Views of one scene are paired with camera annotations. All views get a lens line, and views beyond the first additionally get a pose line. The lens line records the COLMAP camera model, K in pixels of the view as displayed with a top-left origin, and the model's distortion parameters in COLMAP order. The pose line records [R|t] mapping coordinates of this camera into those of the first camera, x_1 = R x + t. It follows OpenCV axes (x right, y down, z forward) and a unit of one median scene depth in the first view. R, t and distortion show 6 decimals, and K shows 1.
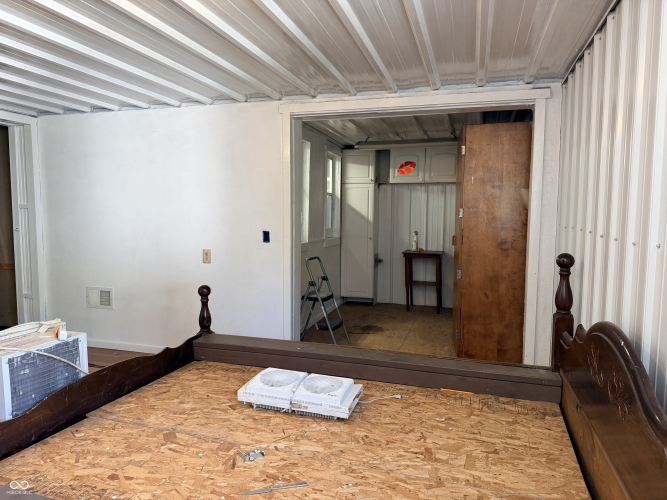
lens RADIAL K [[463.2, 0, 332.4], [0, 463.2, 253.6], [0, 0, 1]] dist [0.099216, -0.149489]
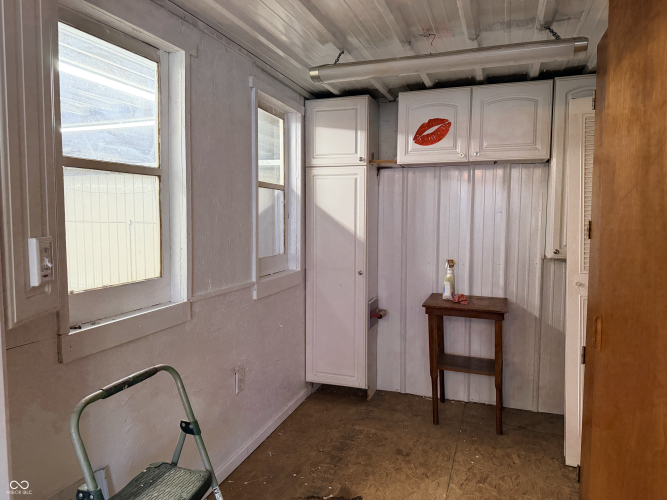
lens RADIAL K [[463.2, 0, 332.4], [0, 463.2, 253.6], [0, 0, 1]] dist [0.099216, -0.149489]
pose [[0.998818, -0.003548, -0.048472, 0.124321], [0.003318, 0.999983, -0.004842, -0.085226], [0.048489, 0.004675, 0.998813, 0.795710]]
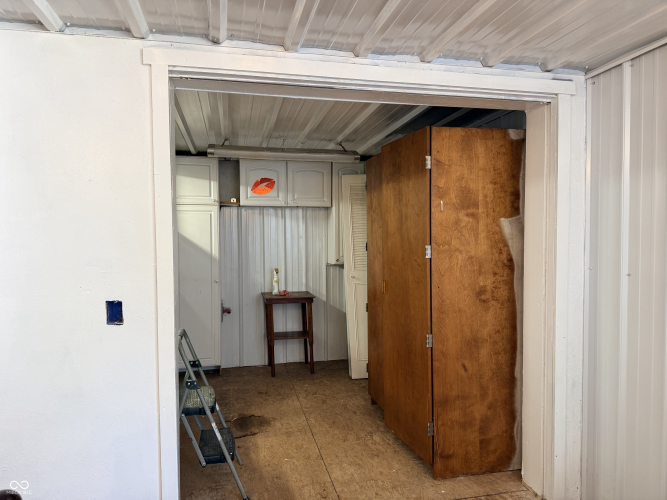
lens RADIAL K [[463.2, 0, 332.4], [0, 463.2, 253.6], [0, 0, 1]] dist [0.099216, -0.149489]
pose [[0.871455, -0.033811, 0.489309, -0.184051], [0.056469, 0.997904, -0.031616, -0.069979], [-0.487214, 0.055182, 0.871537, 0.462077]]
